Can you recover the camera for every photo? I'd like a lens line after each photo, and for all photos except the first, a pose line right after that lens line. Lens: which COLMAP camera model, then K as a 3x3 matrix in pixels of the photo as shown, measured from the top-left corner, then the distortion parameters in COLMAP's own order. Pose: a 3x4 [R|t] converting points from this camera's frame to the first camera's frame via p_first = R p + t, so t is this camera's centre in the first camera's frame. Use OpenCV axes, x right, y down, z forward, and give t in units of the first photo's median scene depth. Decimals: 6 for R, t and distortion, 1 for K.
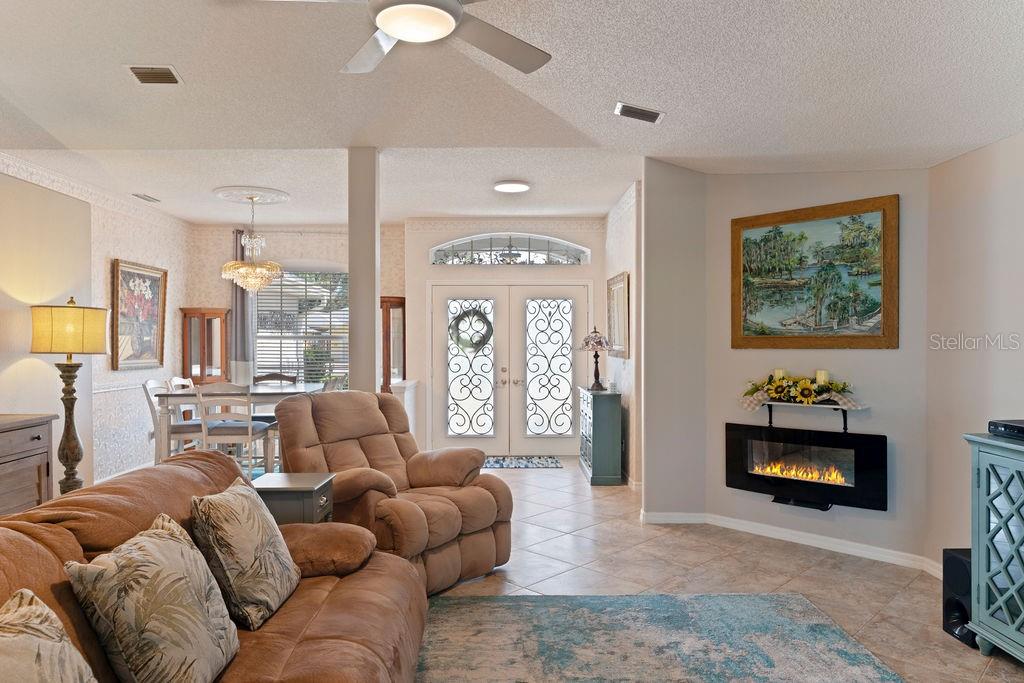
lens RADIAL K [[683.4, 0, 511.1], [0, 683.4, 349.3], [0, 0, 1]] dist [0.001756, -0.001696]
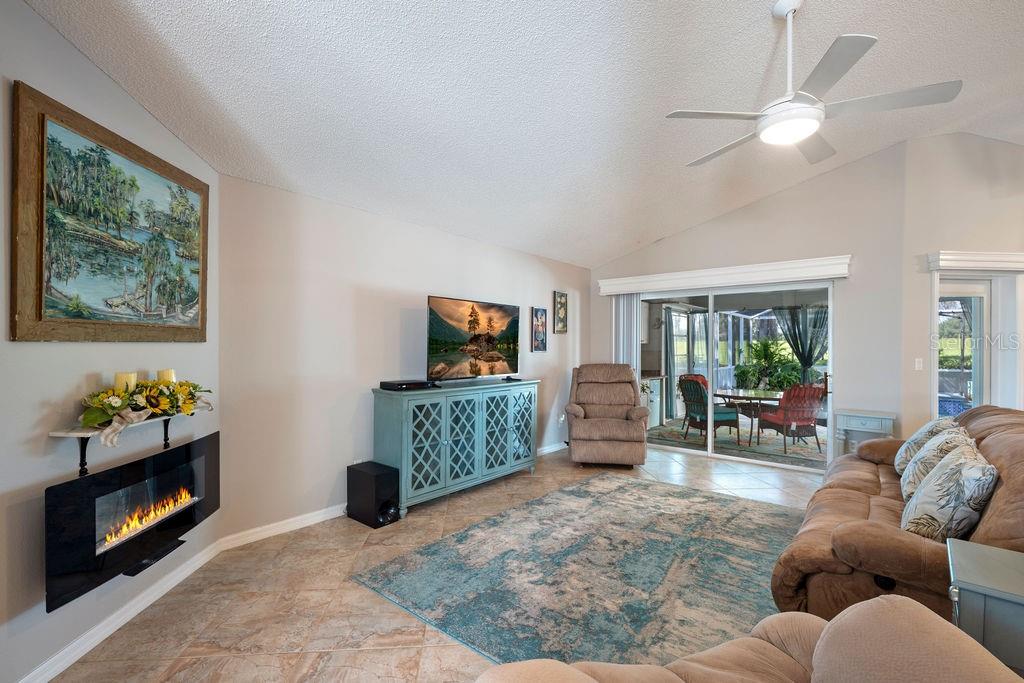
lens RADIAL K [[451.3, 0, 510.5], [0, 451.3, 345.5], [0, 0, 1]] dist [0.002451, 0.000275]
pose [[-0.747484, 0.001040, 0.664279, -0.172478], [0.006842, 0.999958, 0.006134, 0.002742], [-0.664244, 0.009130, -0.747460, 1.075116]]
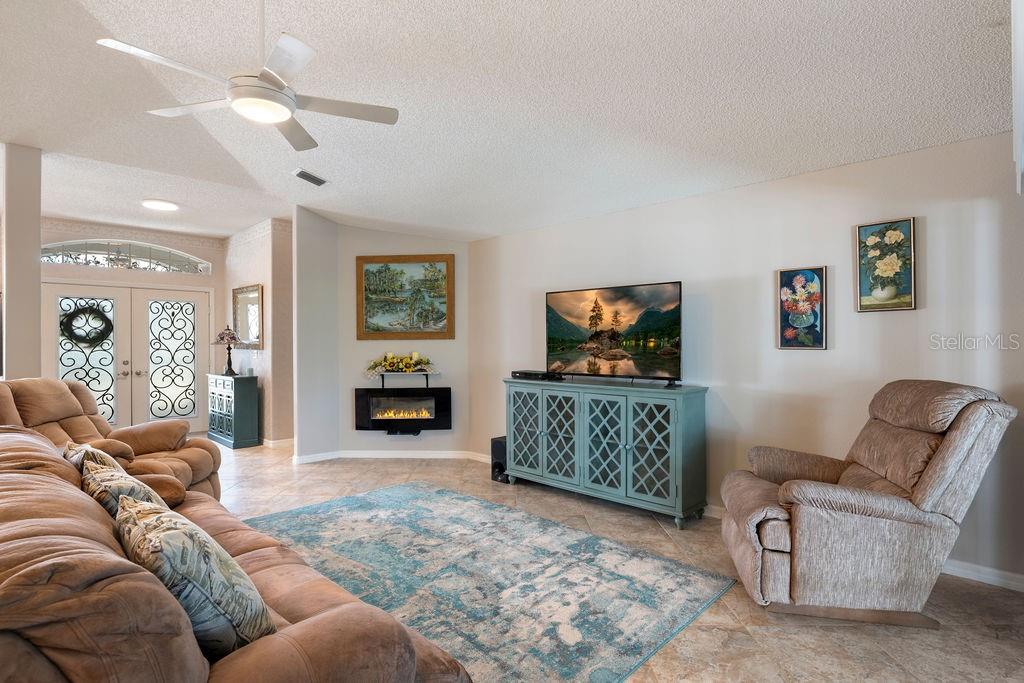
lens RADIAL K [[519.5, 0, 508.6], [0, 519.5, 343.1], [0, 0, 1]] dist [-0.000300, 0.000283]
pose [[0.718493, -0.003006, 0.695528, -0.261514], [0.011184, 0.999911, -0.007233, 0.019243], [-0.695445, 0.012976, 0.718462, -0.081187]]
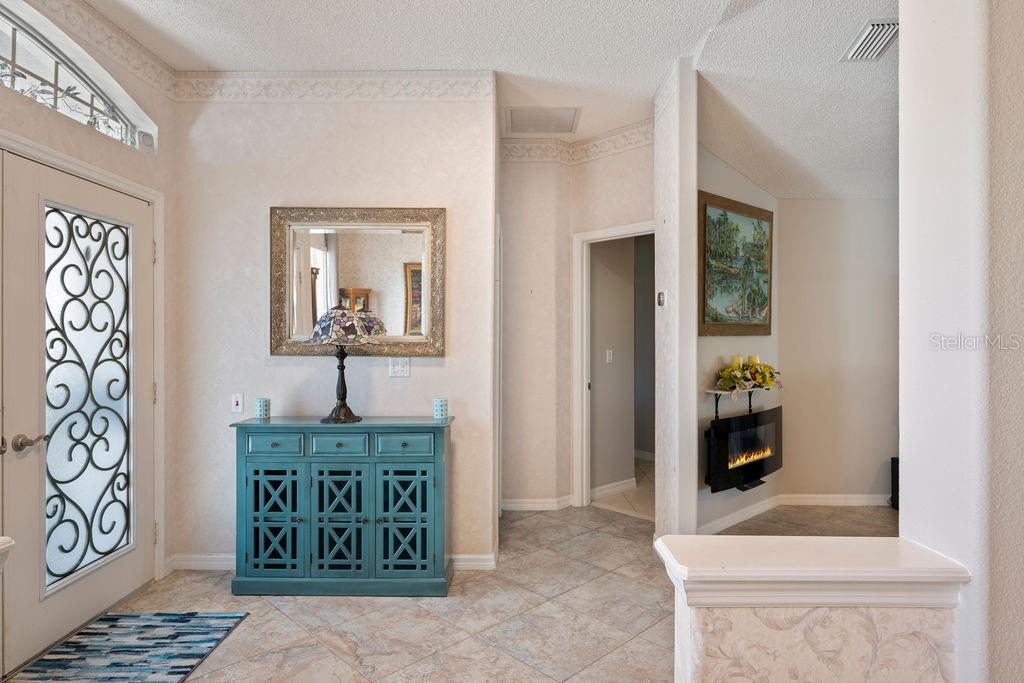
lens RADIAL K [[582.6, 0, 512.0], [0, 582.6, 341.5], [0, 0, 1]] dist [0.000207, -0.000072]
pose [[0.033162, -0.002929, 0.999446, -0.463870], [0.013694, 0.999903, 0.002476, 0.000975], [-0.999356, 0.013605, 0.033199, 1.294856]]
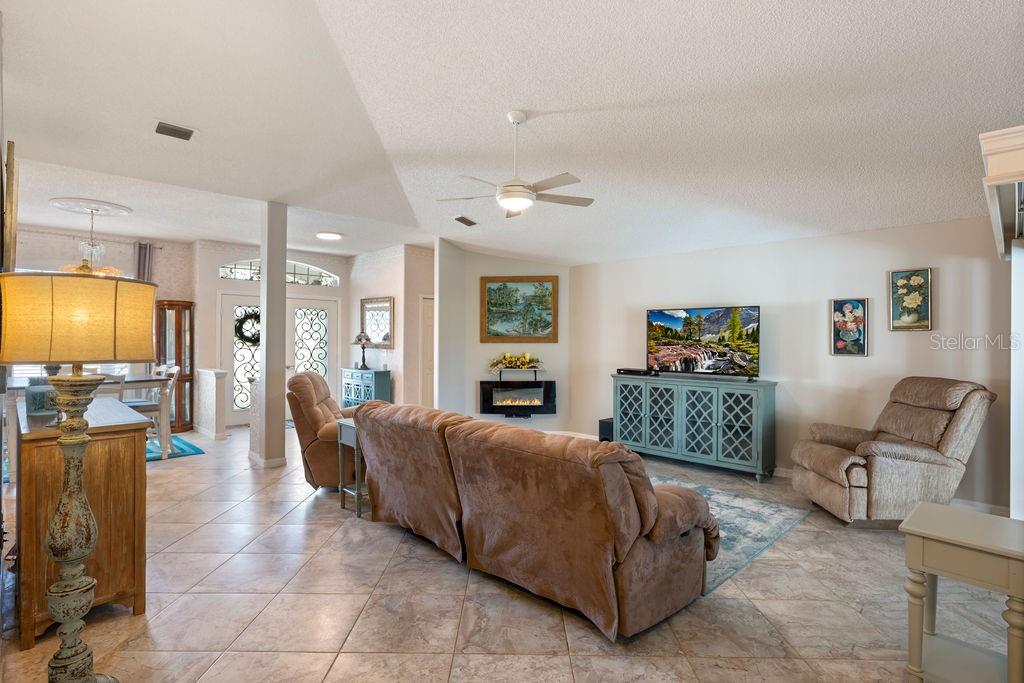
lens RADIAL K [[505.8, 0, 511.0], [0, 505.8, 336.4], [0, 0, 1]] dist [0.002179, 0.000183]
pose [[0.724931, 0.007267, 0.688783, -0.648036], [0.002555, 0.999909, -0.013238, 0.000097], [-0.688816, 0.011356, 0.724847, -0.111677]]
